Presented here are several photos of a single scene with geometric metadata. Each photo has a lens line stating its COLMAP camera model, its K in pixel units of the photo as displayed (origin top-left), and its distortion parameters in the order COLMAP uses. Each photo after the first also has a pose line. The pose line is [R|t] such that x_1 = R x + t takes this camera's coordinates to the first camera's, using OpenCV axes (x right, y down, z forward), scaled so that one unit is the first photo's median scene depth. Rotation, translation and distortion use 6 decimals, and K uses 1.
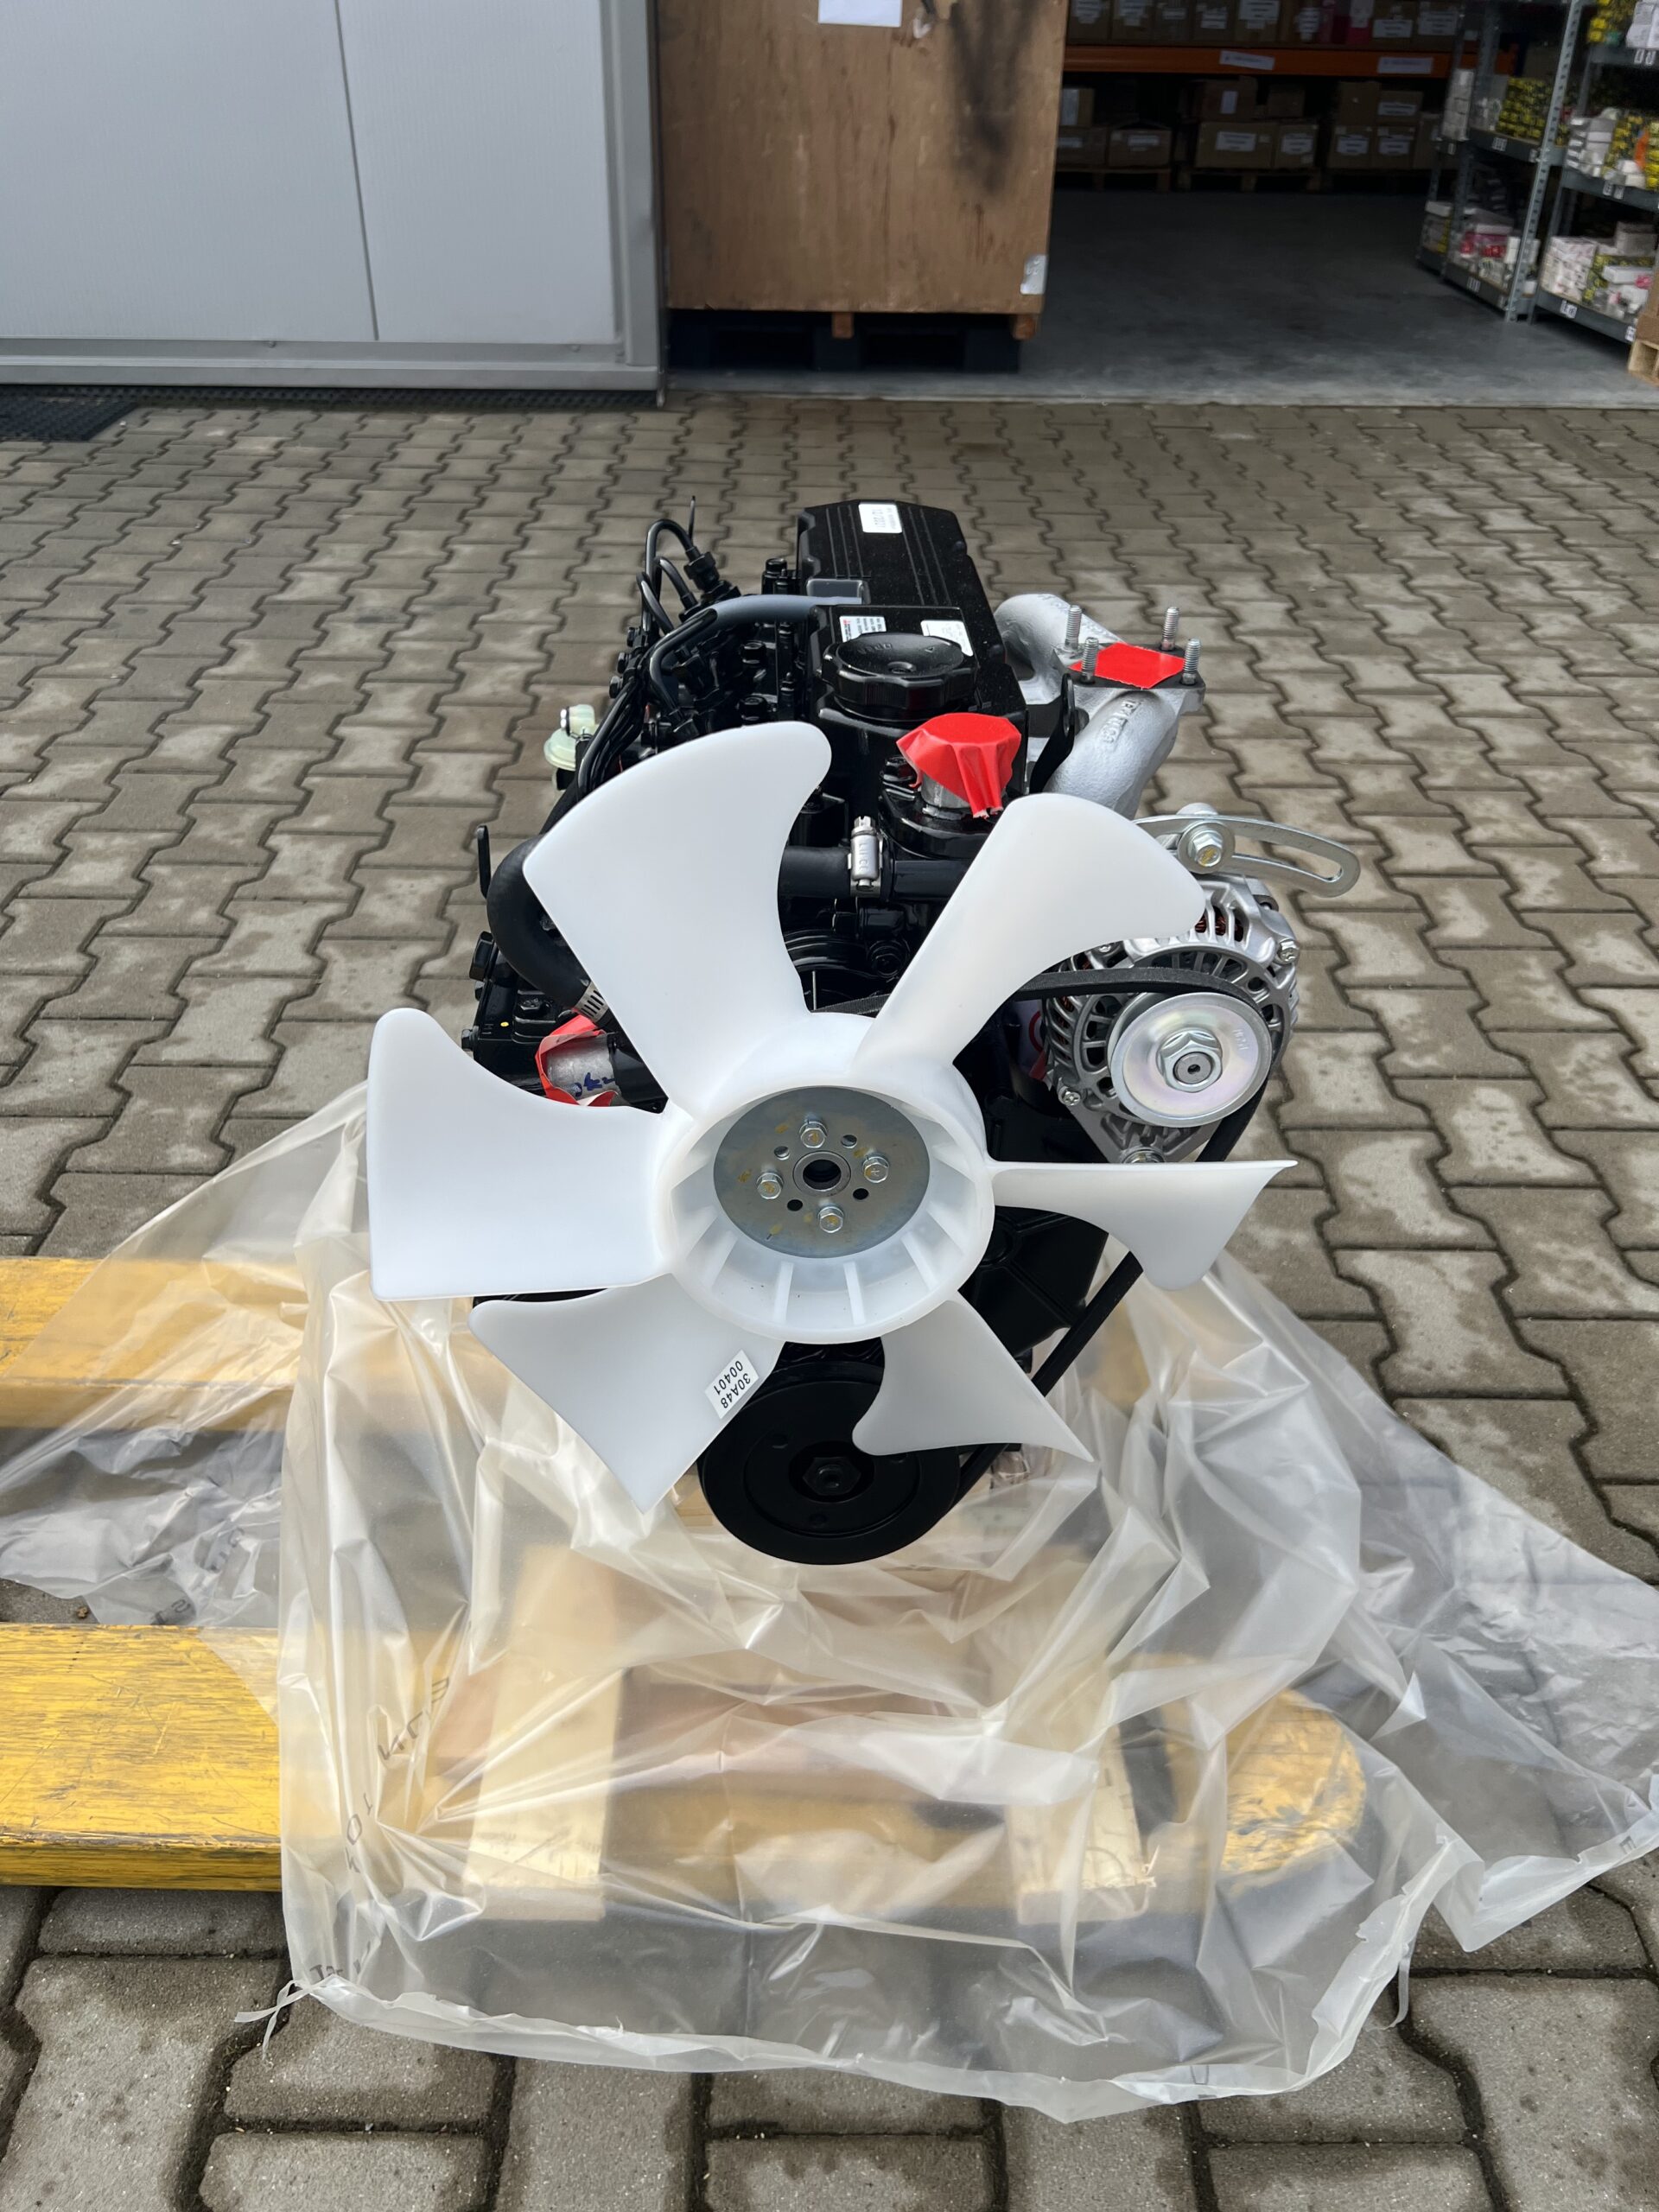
lens RADIAL K [[1660.1, 0, 830.1], [0, 1660.1, 1112.1], [0, 0, 1]] dist [0.026383, -0.032437]
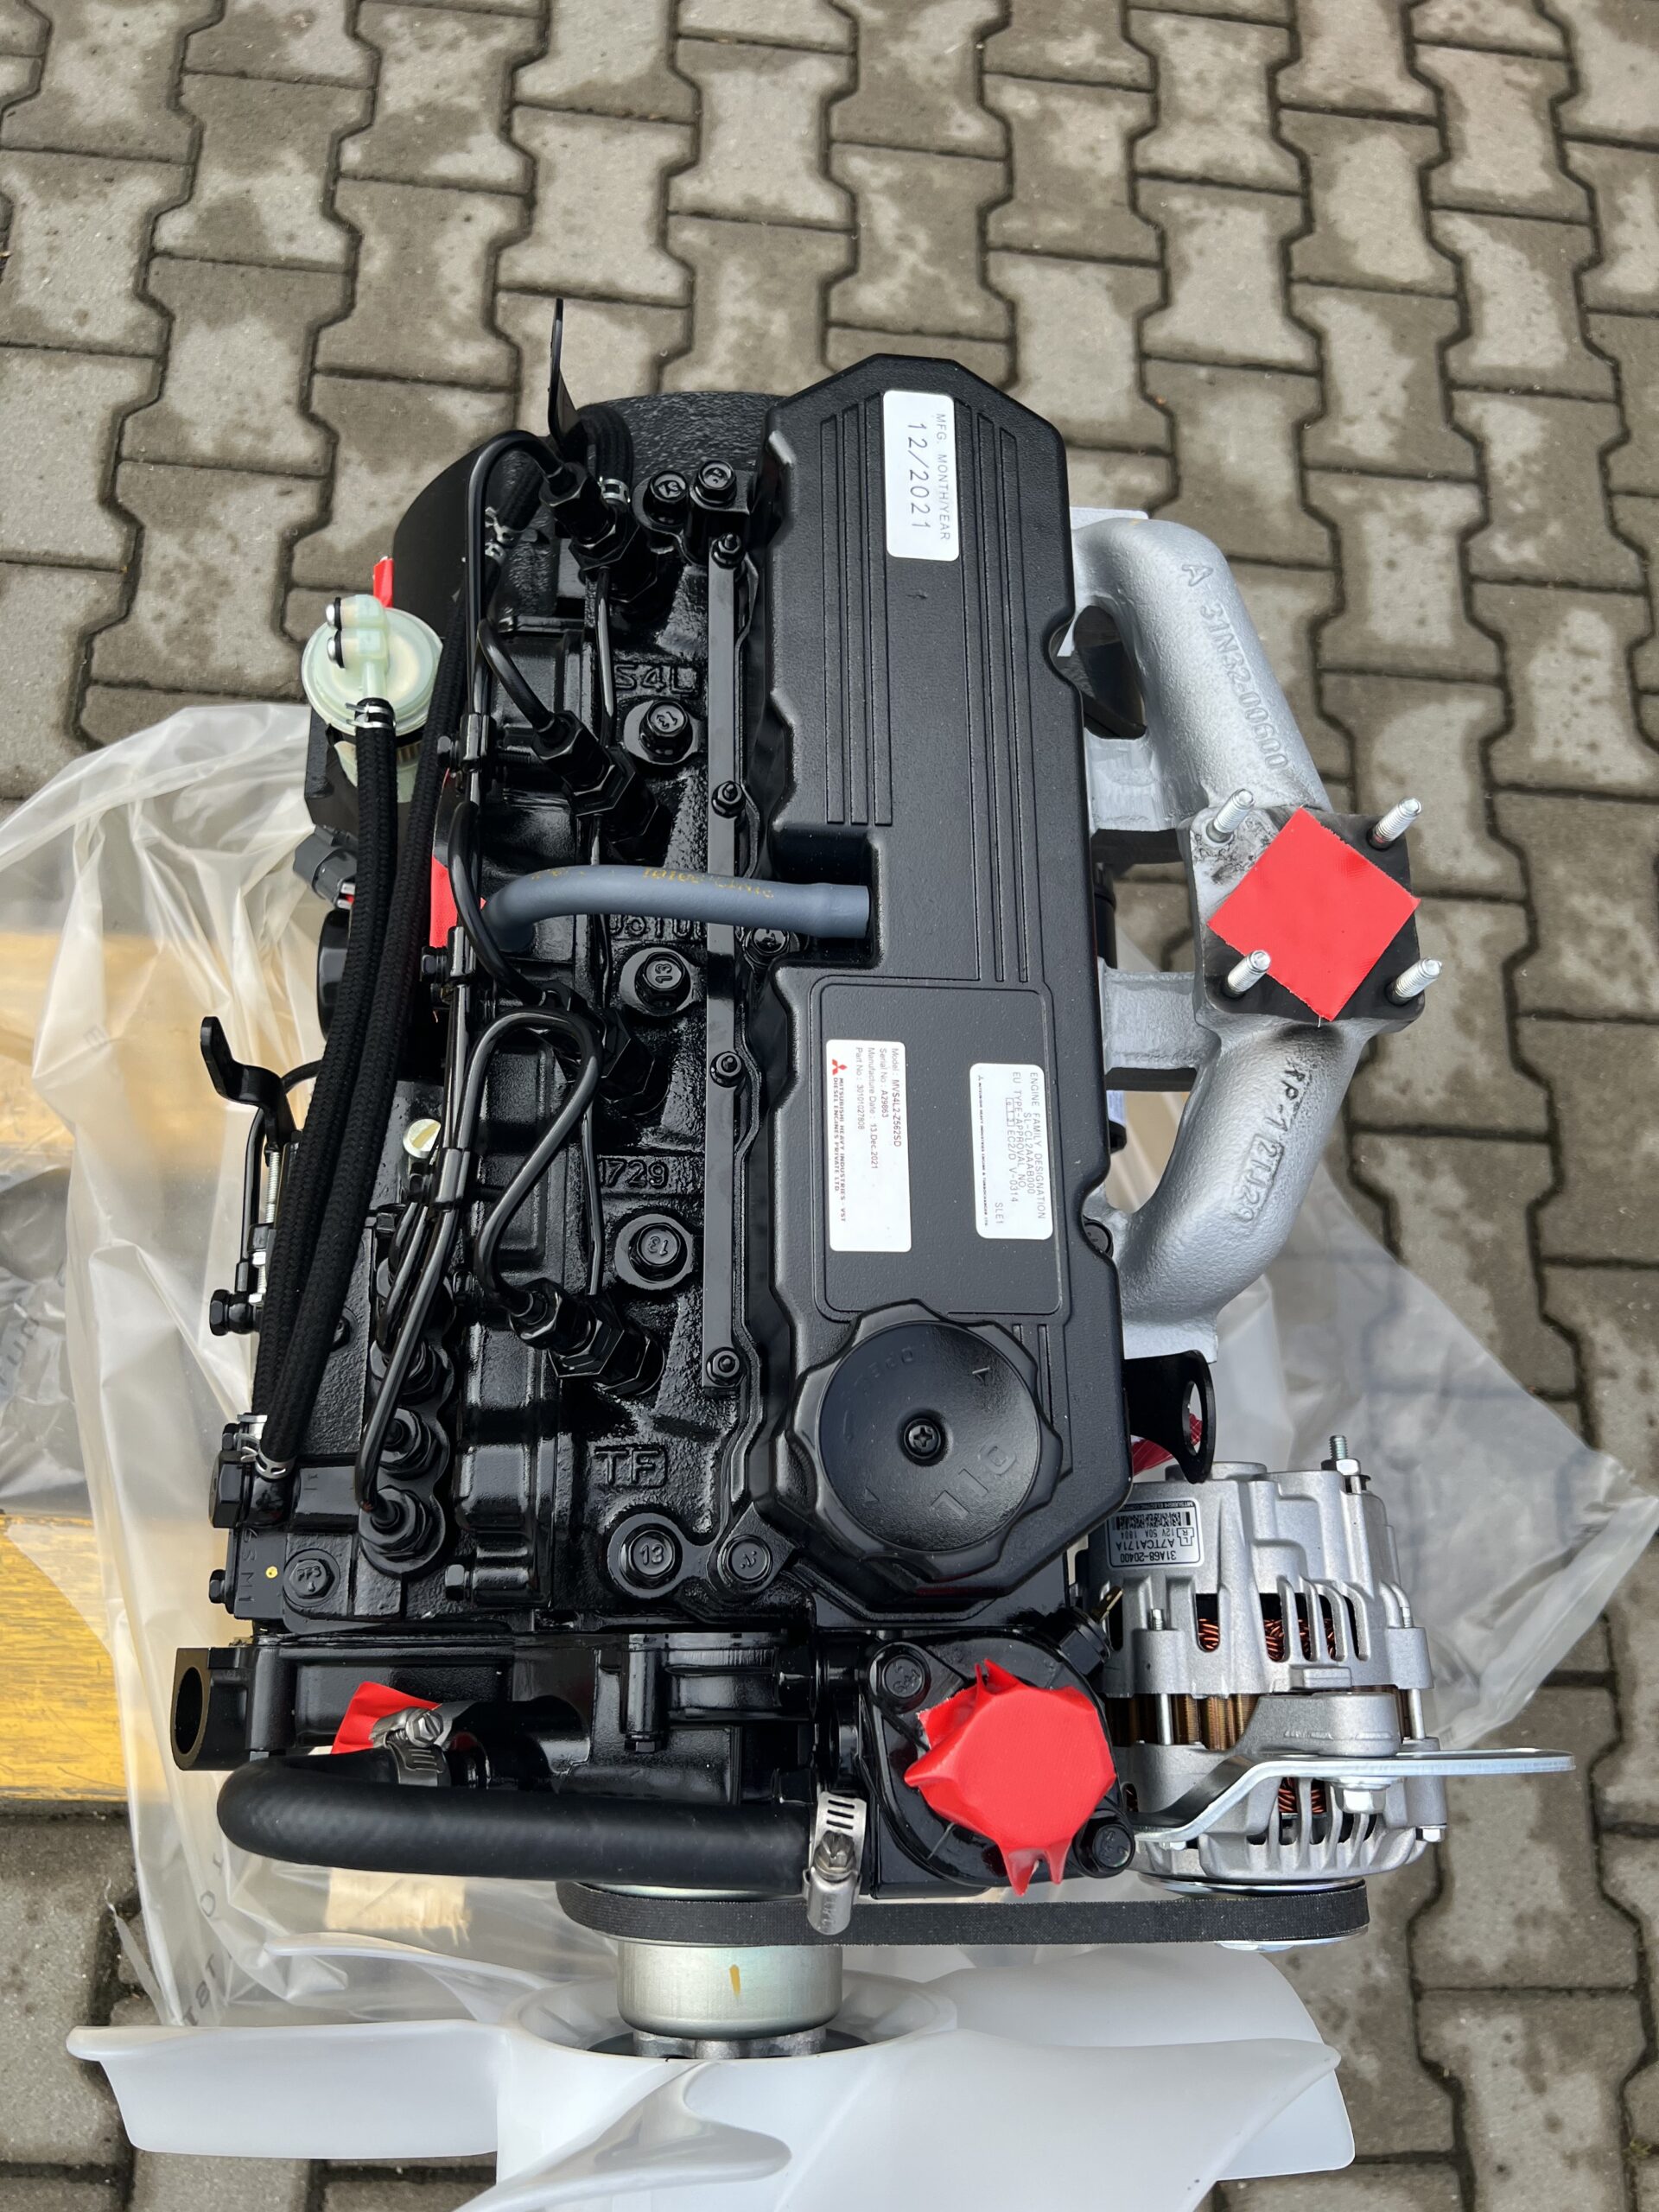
lens RADIAL K [[1660.1, 0, 824.5], [0, 1660.1, 1120.2], [0, 0, 1]] dist [0.026383, -0.032437]
pose [[0.994440, 0.052461, 0.091309, -0.023587], [-0.098130, 0.776248, 0.622743, -0.337505], [-0.038209, -0.628241, 0.777080, 0.305772]]
